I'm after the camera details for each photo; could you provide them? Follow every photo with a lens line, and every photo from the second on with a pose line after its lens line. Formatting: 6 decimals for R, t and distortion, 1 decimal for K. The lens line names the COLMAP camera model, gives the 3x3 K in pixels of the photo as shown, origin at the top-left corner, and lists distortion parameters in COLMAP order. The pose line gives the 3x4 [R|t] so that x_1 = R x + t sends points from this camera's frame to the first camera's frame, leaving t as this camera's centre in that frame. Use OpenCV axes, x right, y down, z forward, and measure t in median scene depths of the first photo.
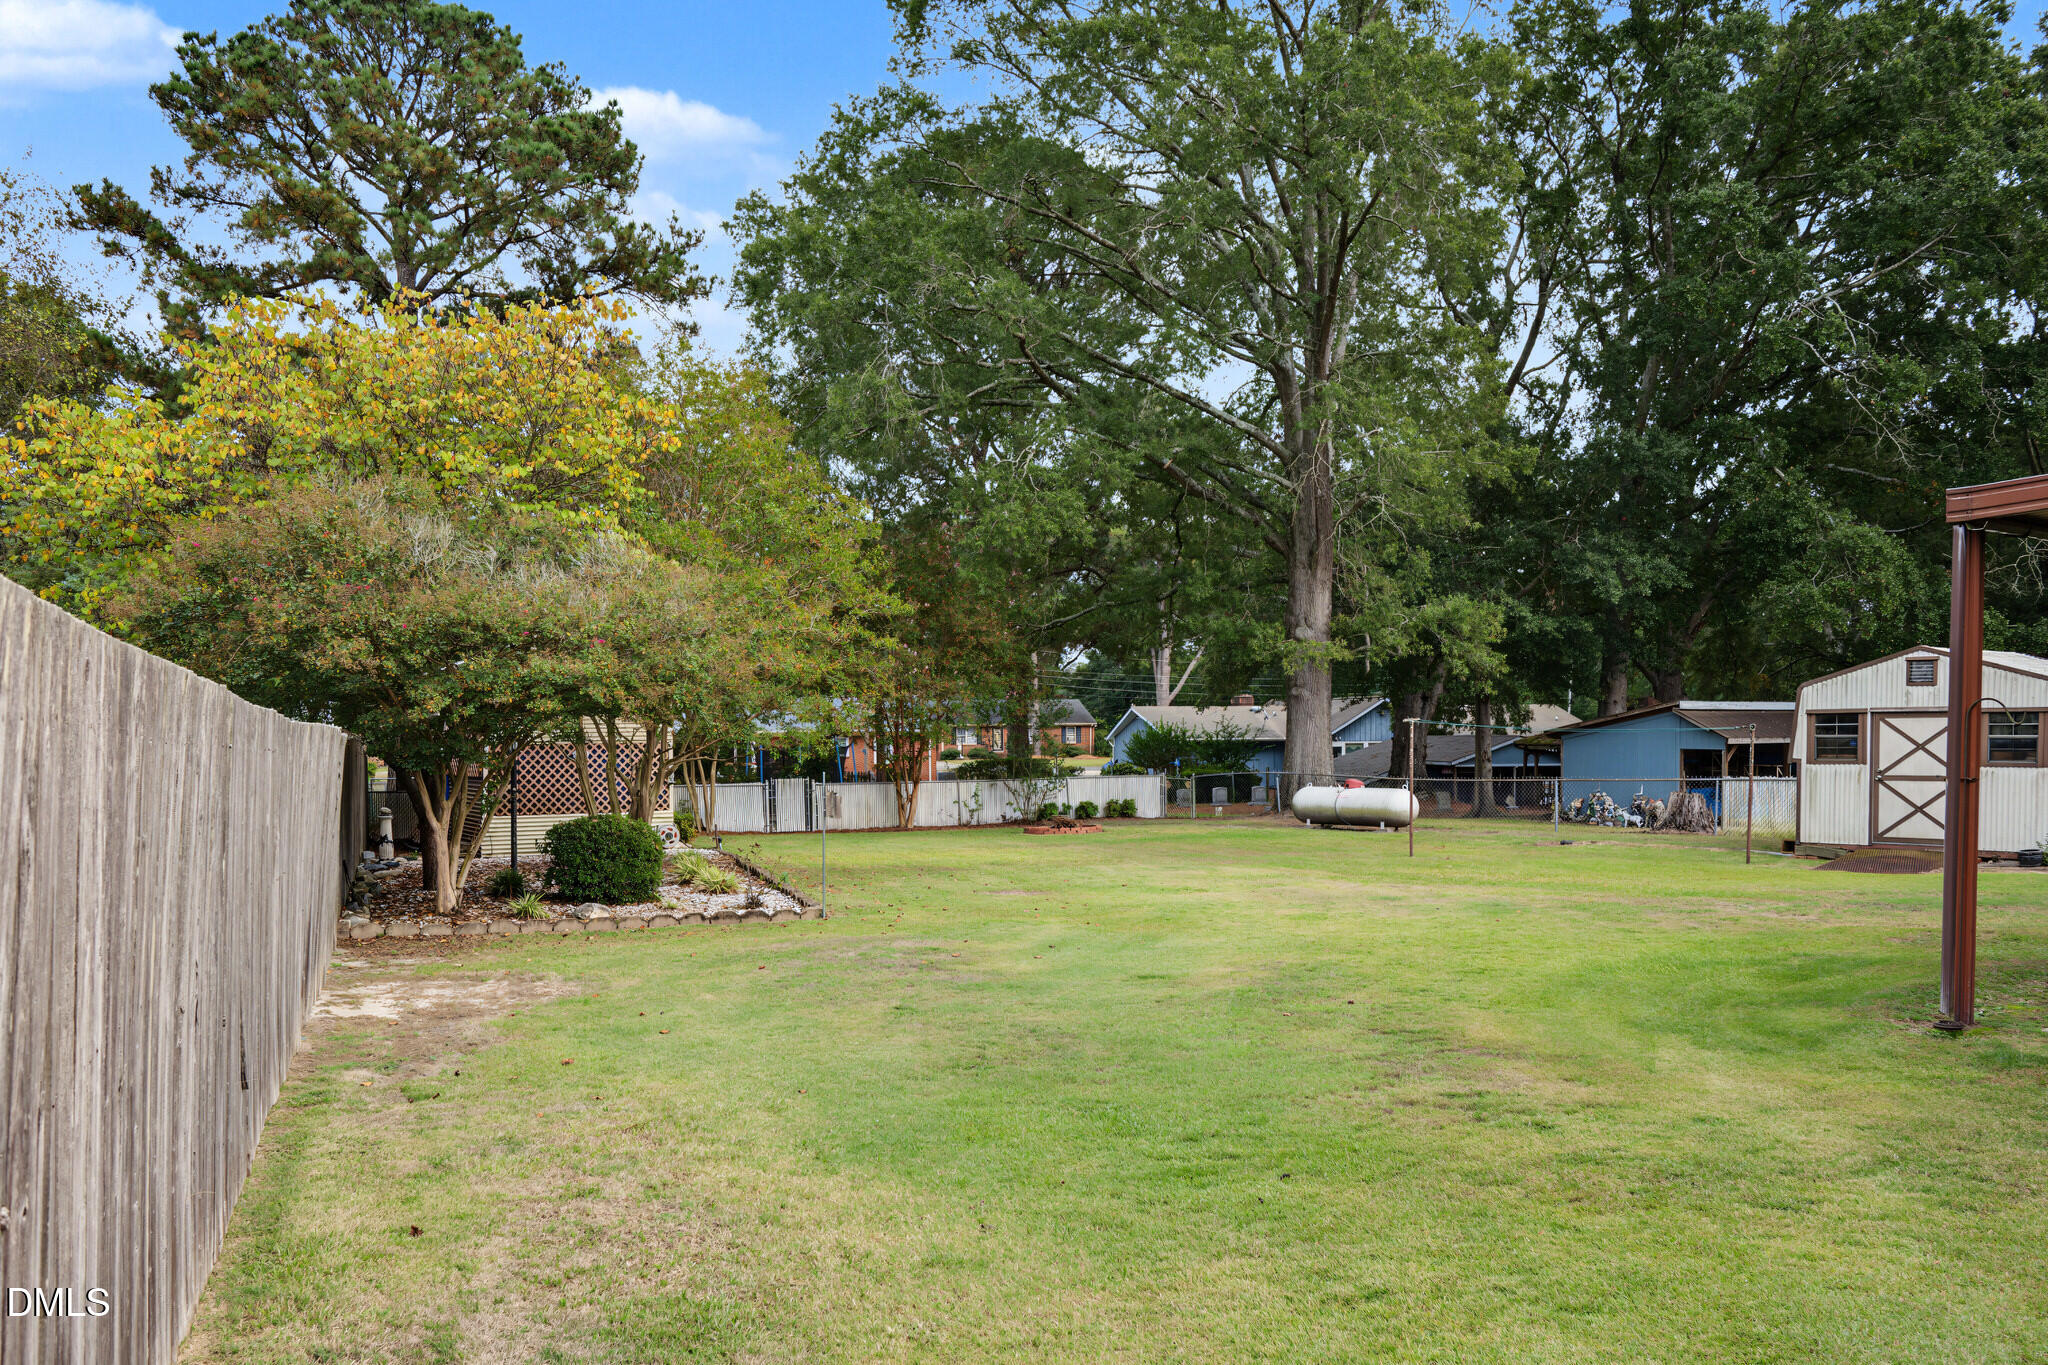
lens RADIAL K [[1664.0, 0, 1022.6], [0, 1664.0, 698.4], [0, 0, 1]] dist [0.012985, -0.002617]
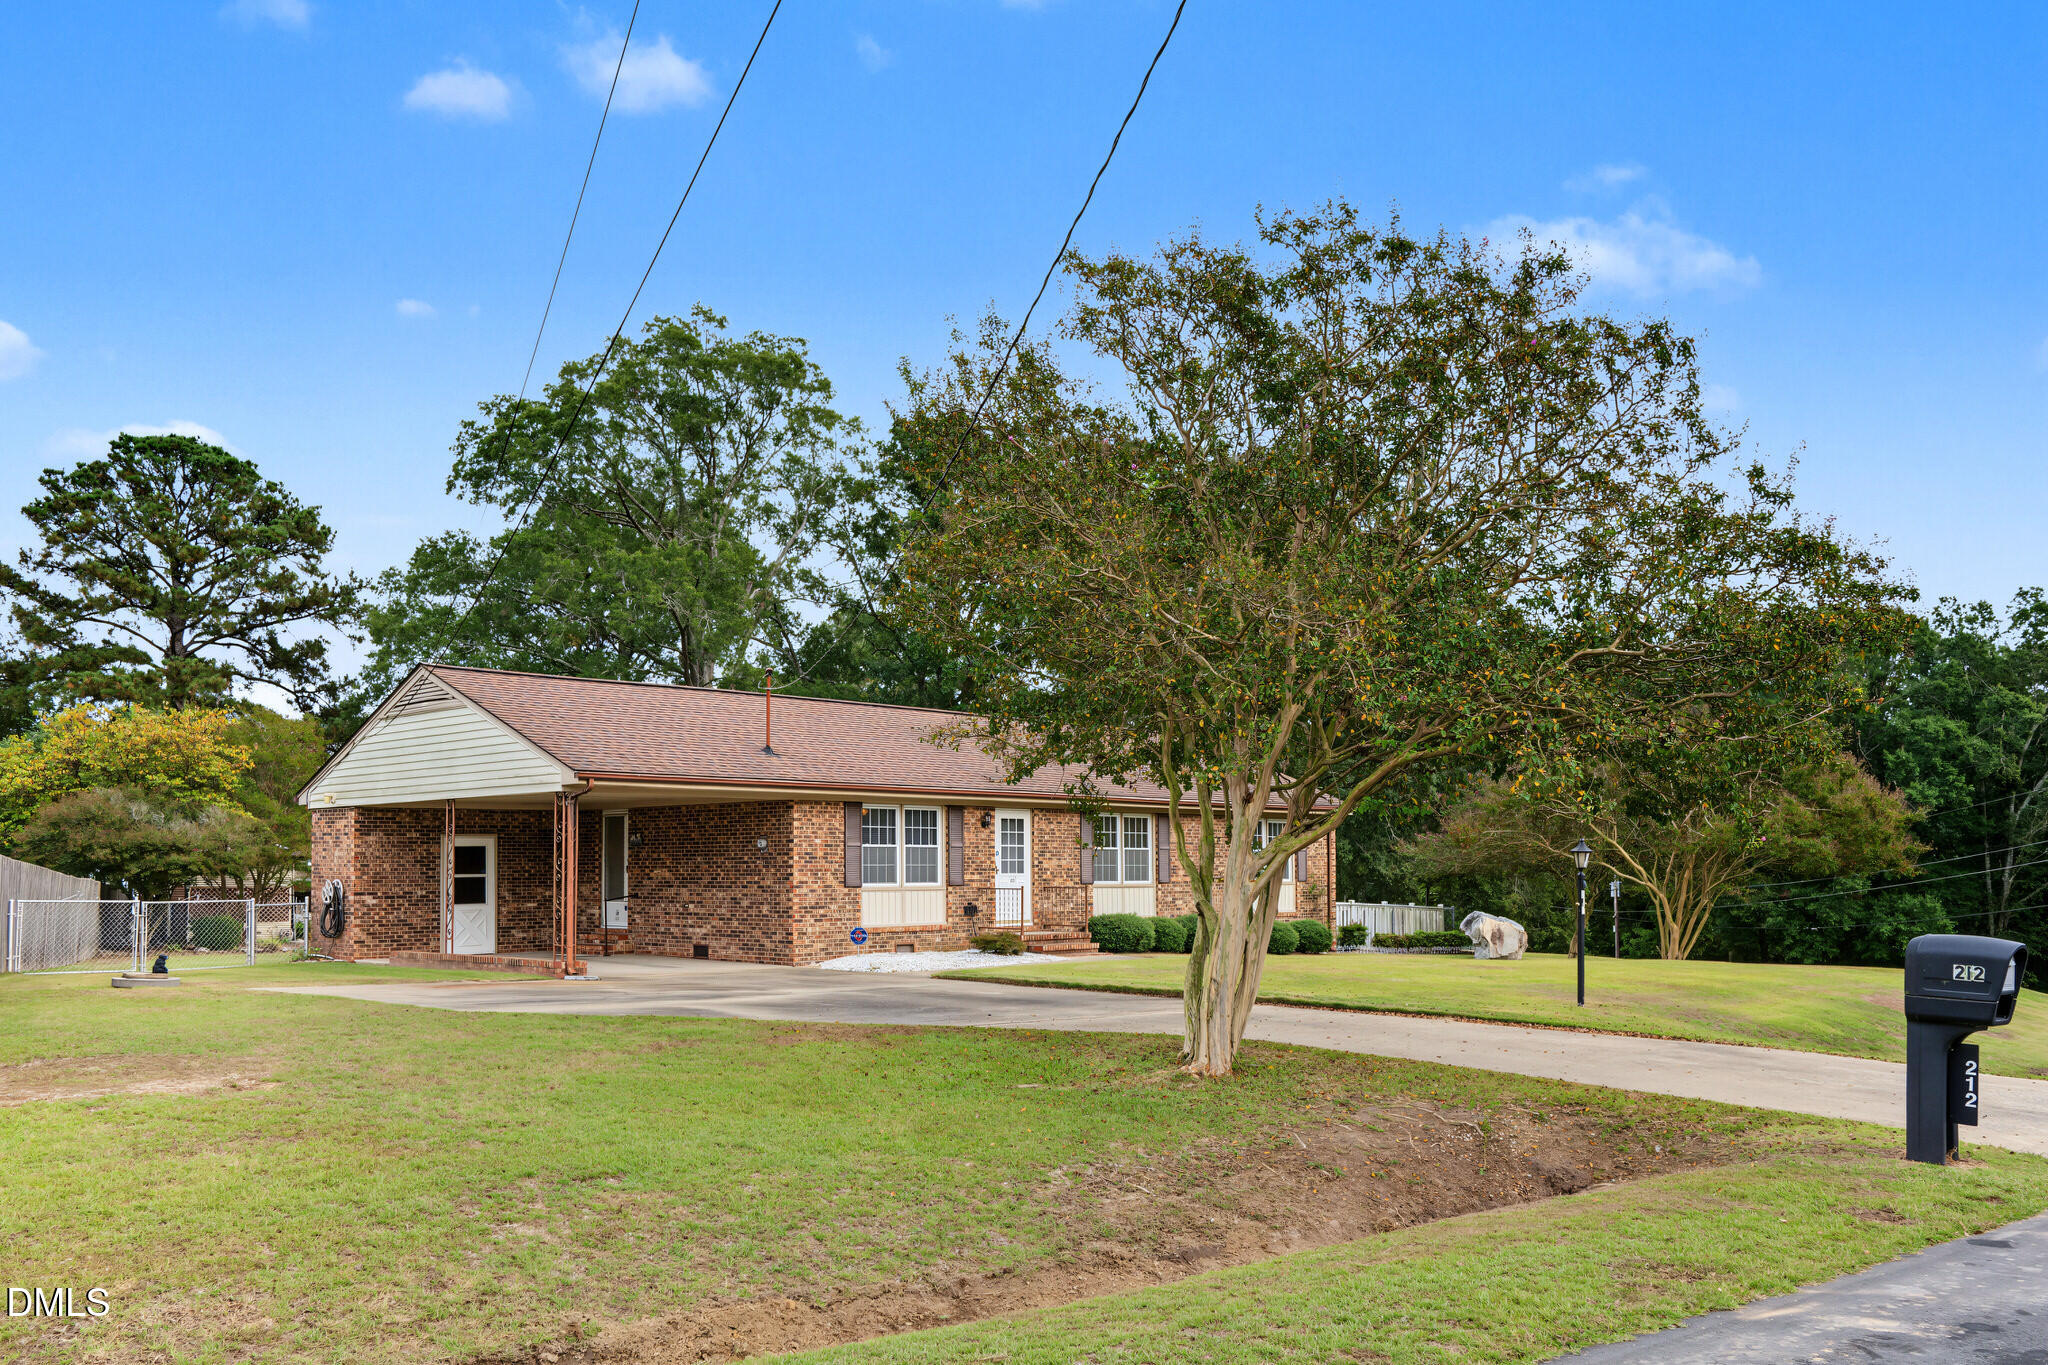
lens RADIAL K [[1664.0, 0, 1026.1], [0, 1664.0, 696.3], [0, 0, 1]] dist [0.012985, -0.002617]
pose [[0.995908, 0.010951, 0.089706, 0.848301], [-0.002089, 0.995156, -0.098283, -0.016636], [-0.090348, 0.097694, 0.991107, -1.868450]]
